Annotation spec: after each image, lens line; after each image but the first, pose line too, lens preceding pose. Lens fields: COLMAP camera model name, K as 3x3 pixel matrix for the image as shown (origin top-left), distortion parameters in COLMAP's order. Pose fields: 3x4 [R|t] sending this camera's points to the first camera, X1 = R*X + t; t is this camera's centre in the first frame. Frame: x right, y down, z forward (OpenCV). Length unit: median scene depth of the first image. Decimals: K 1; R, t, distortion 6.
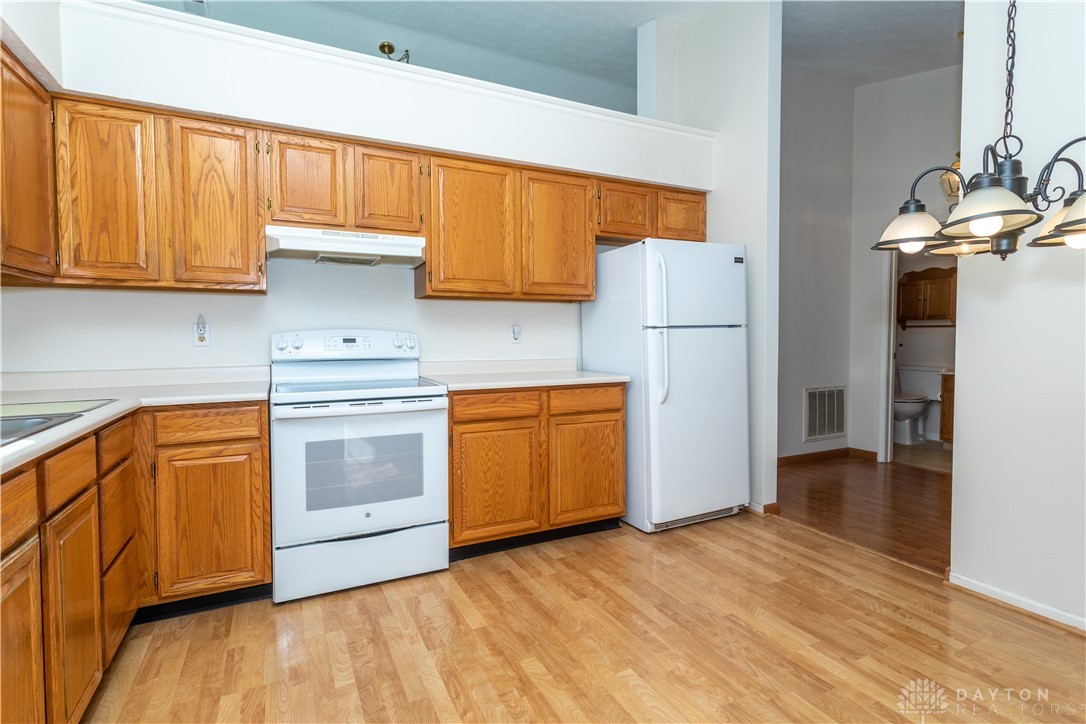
lens RADIAL K [[516.4, 0, 541.6], [0, 516.4, 357.1], [0, 0, 1]] dist [0.002367, -0.000095]
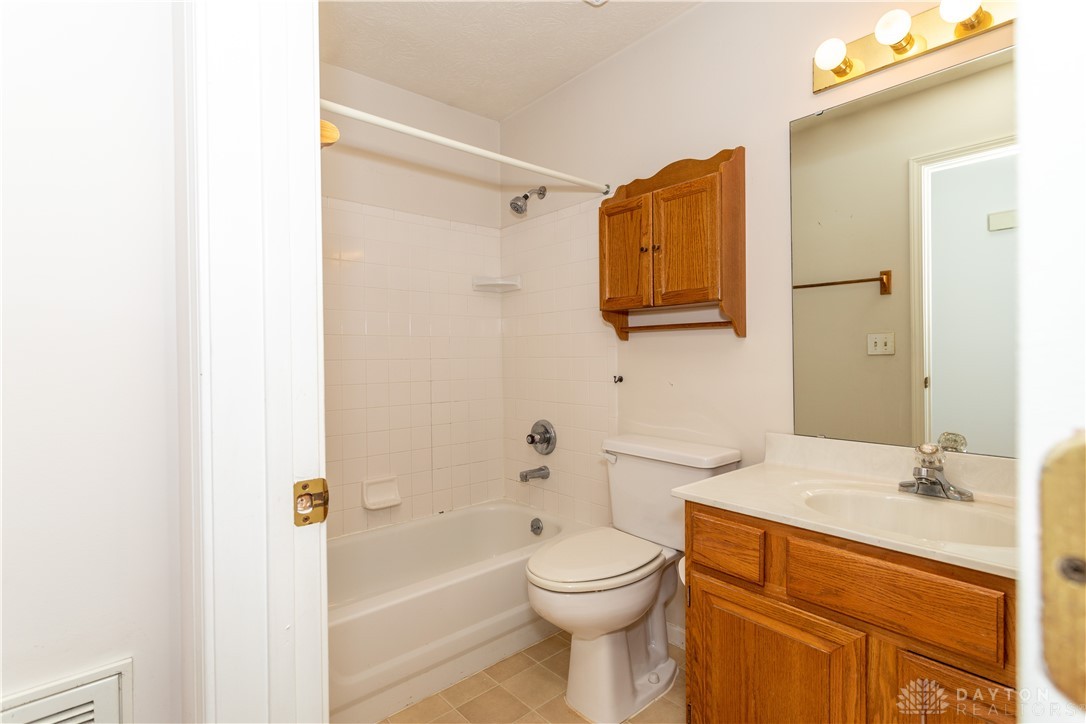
lens RADIAL K [[516.4, 0, 542.5], [0, 516.4, 357.4], [0, 0, 1]] dist [0.002367, -0.000095]
pose [[0.970859, -0.006756, 0.239558, 1.578028], [0.014207, 0.999467, -0.029392, -0.080843], [-0.239231, 0.031939, 0.970437, 1.856832]]
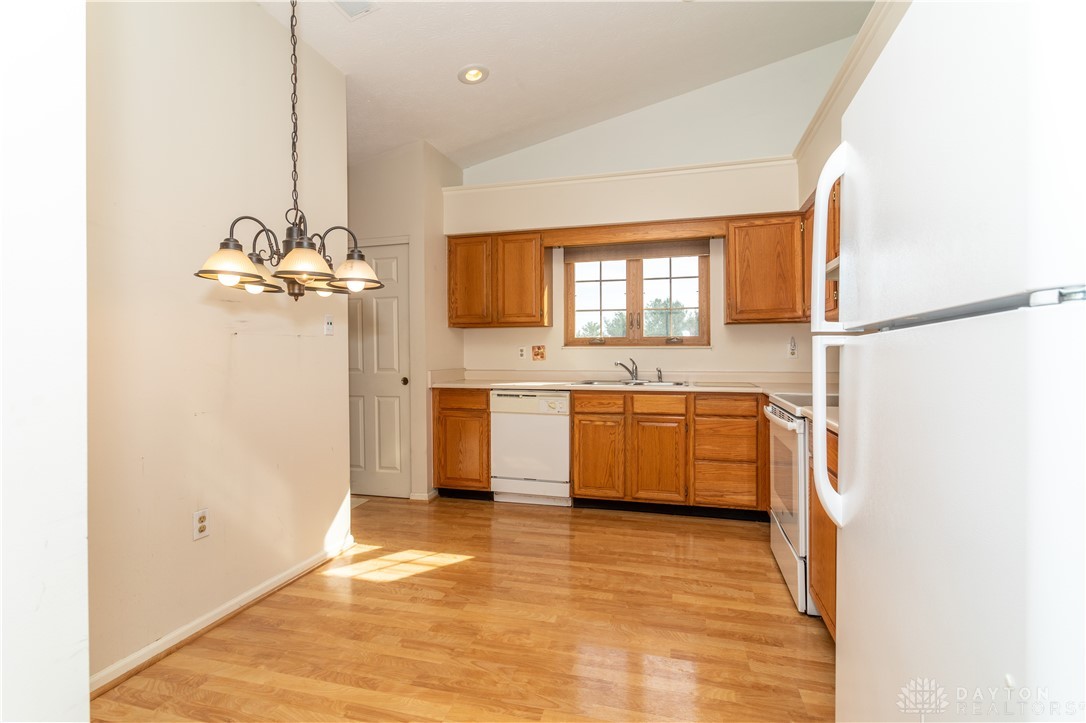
lens RADIAL K [[516.4, 0, 541.9], [0, 516.4, 359.4], [0, 0, 1]] dist [0.002367, -0.000095]
pose [[-0.671969, 0.017767, -0.740366, 0.903291], [-0.020234, 0.998899, 0.042336, -0.065221], [0.740303, 0.043429, -0.670869, 1.466830]]
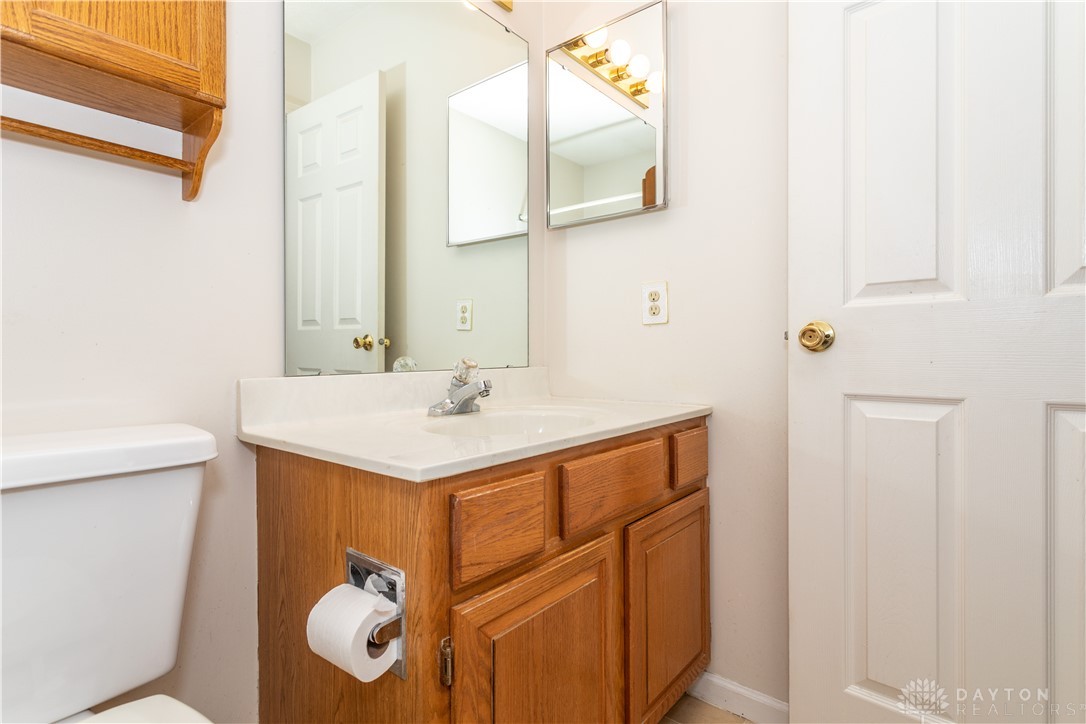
lens RADIAL K [[516.4, 0, 542.6], [0, 516.4, 355.9], [0, 0, 1]] dist [0.002367, -0.000095]
pose [[-0.391158, -0.000015, 0.920324, 1.583703], [0.039254, 0.999090, 0.016700, 0.003432], [-0.919486, 0.042659, -0.390801, 2.526470]]
